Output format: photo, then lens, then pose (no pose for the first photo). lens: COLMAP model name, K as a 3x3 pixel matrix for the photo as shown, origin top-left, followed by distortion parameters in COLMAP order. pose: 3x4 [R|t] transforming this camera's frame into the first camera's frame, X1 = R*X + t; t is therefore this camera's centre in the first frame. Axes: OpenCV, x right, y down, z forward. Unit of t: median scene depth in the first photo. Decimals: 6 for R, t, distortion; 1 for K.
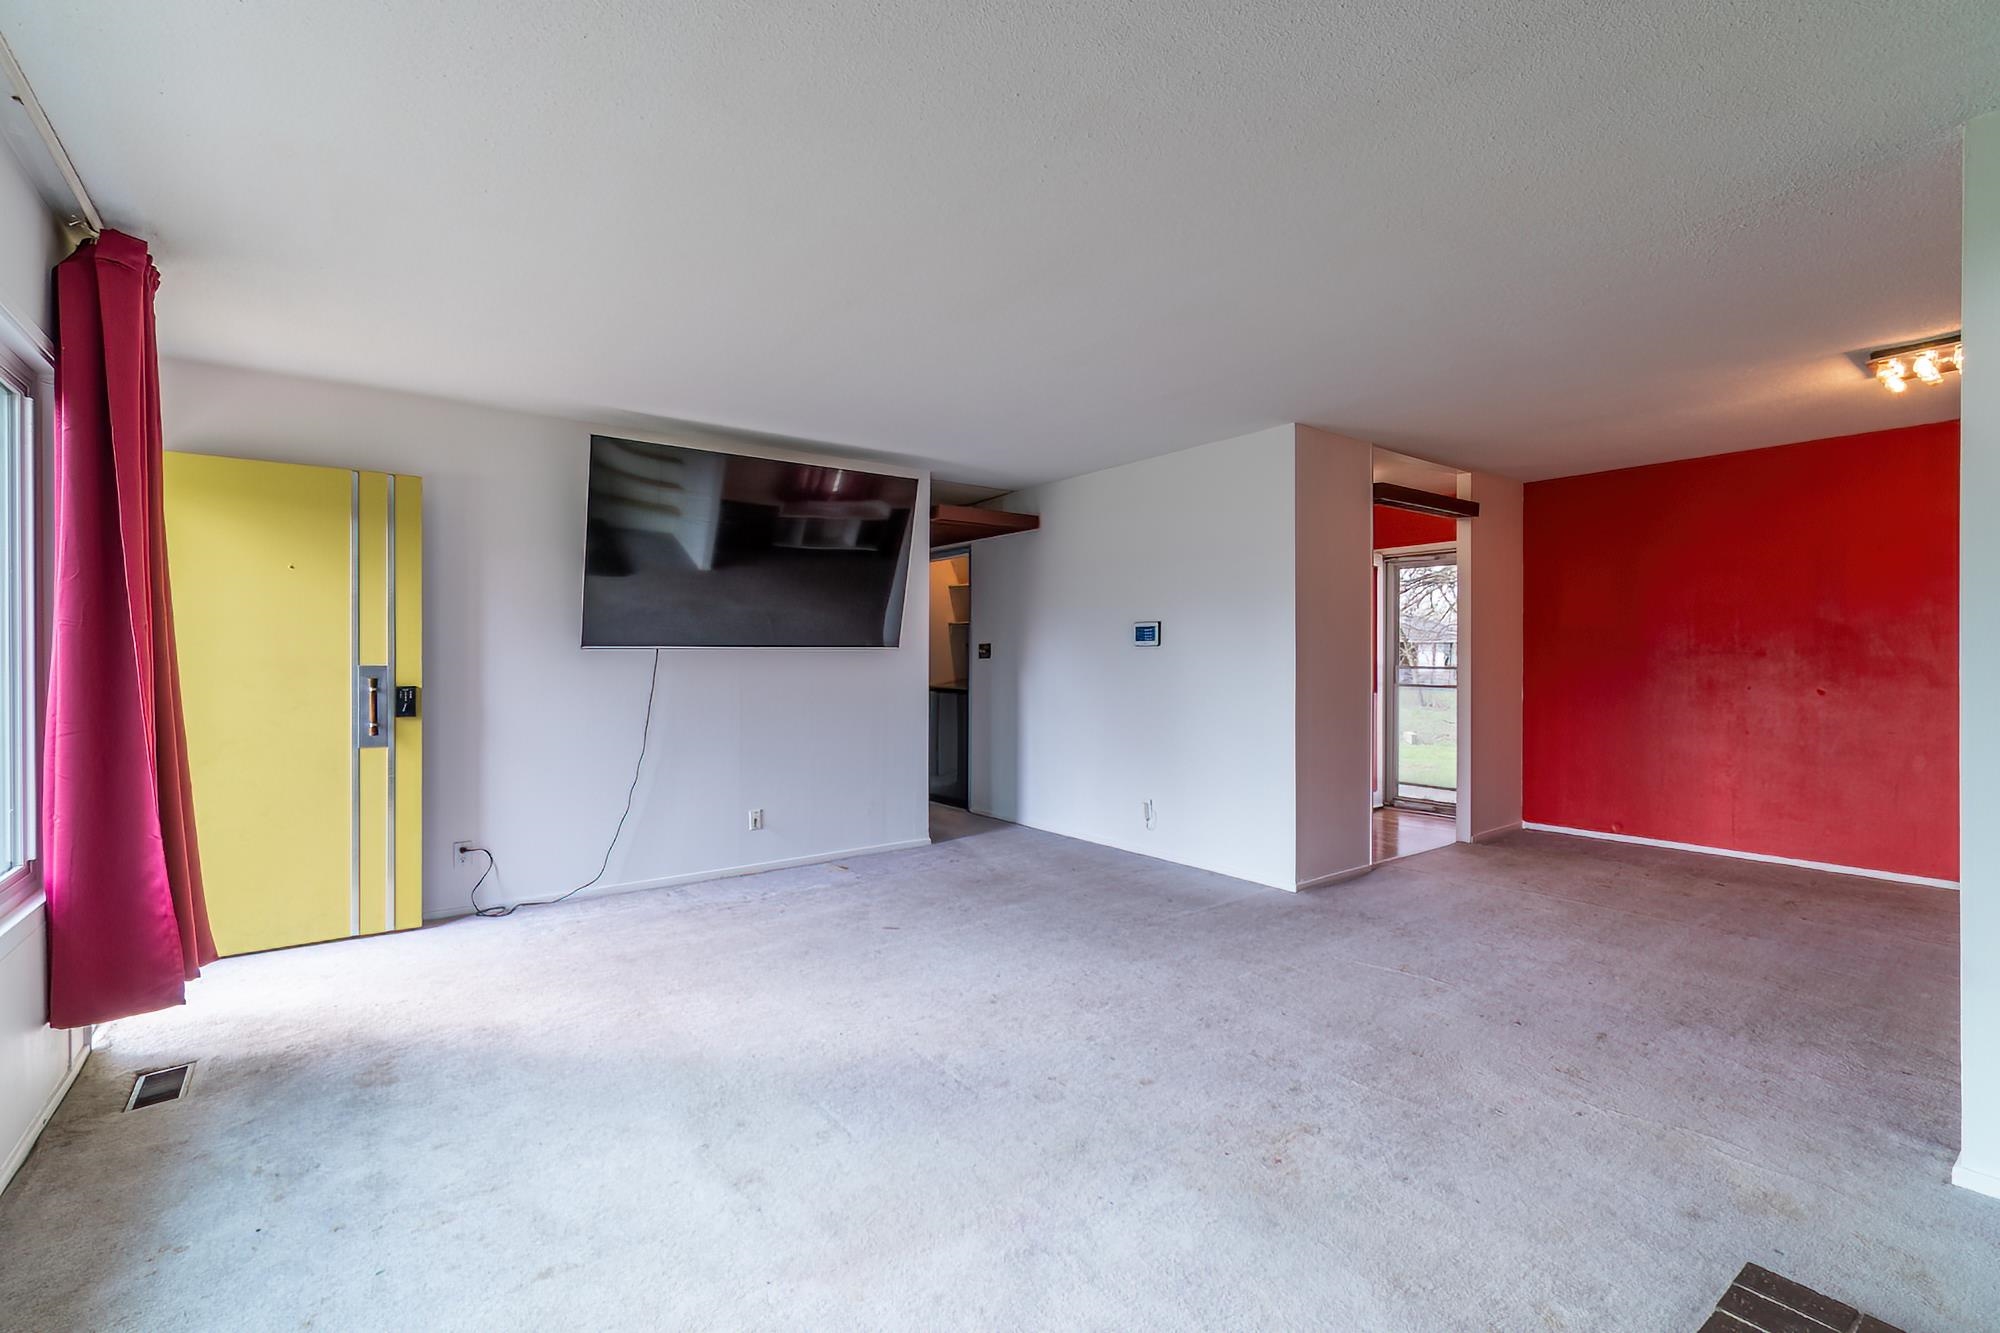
lens RADIAL K [[879.6, 0, 966.2], [0, 879.6, 660.1], [0, 0, 1]] dist [-0.009702, 0.001740]
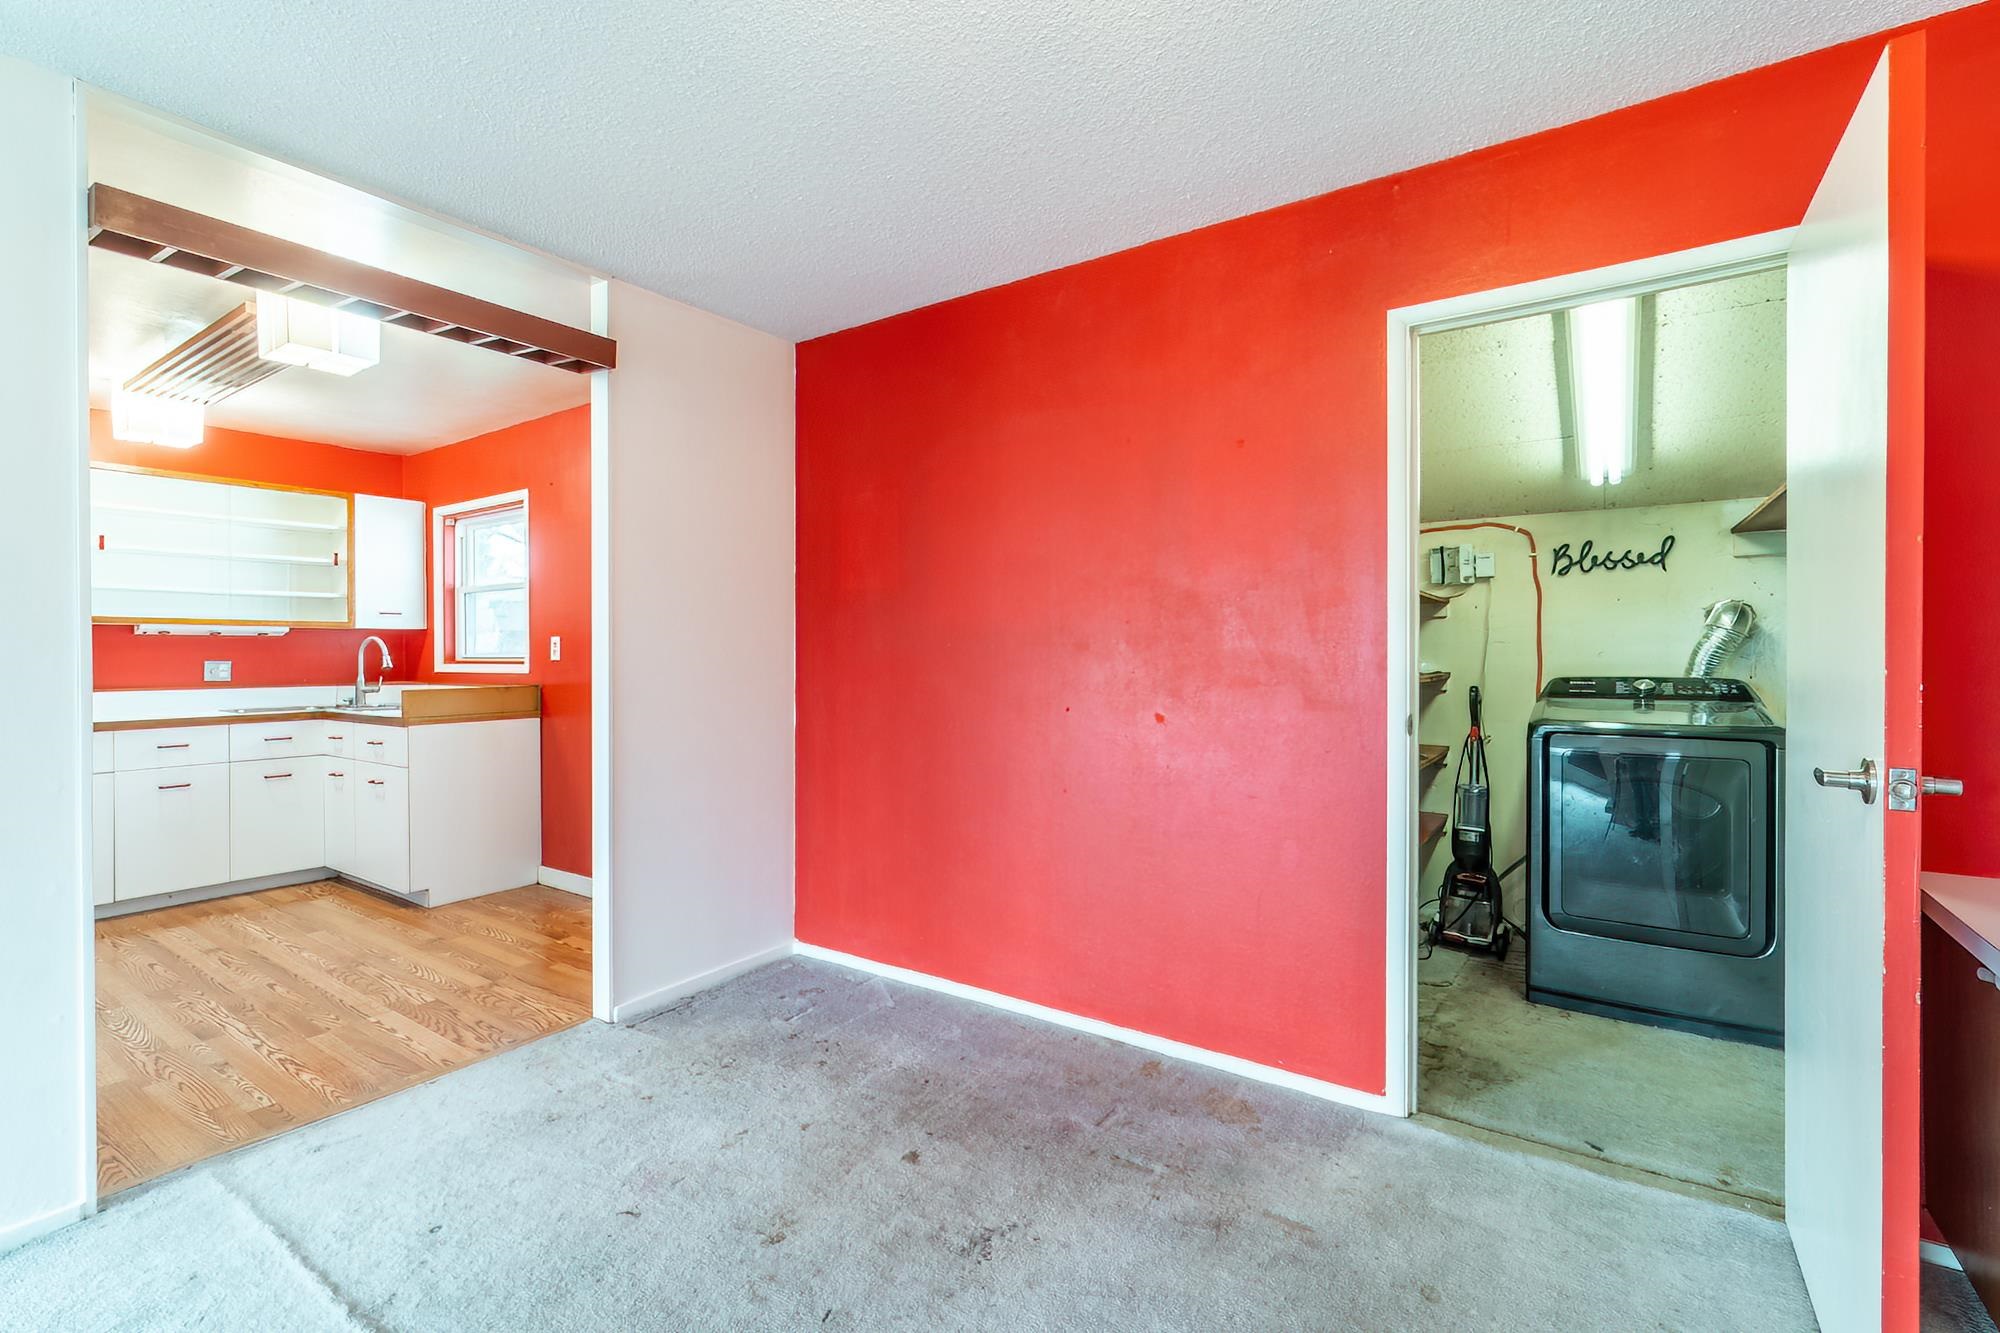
lens RADIAL K [[879.6, 0, 990.2], [0, 879.6, 652.2], [0, 0, 1]] dist [-0.009702, 0.001740]
pose [[0.945309, -0.003004, 0.326163, 0.706163], [0.002686, 0.999995, 0.001425, -0.004361], [-0.326166, -0.000471, 0.945312, 0.526387]]
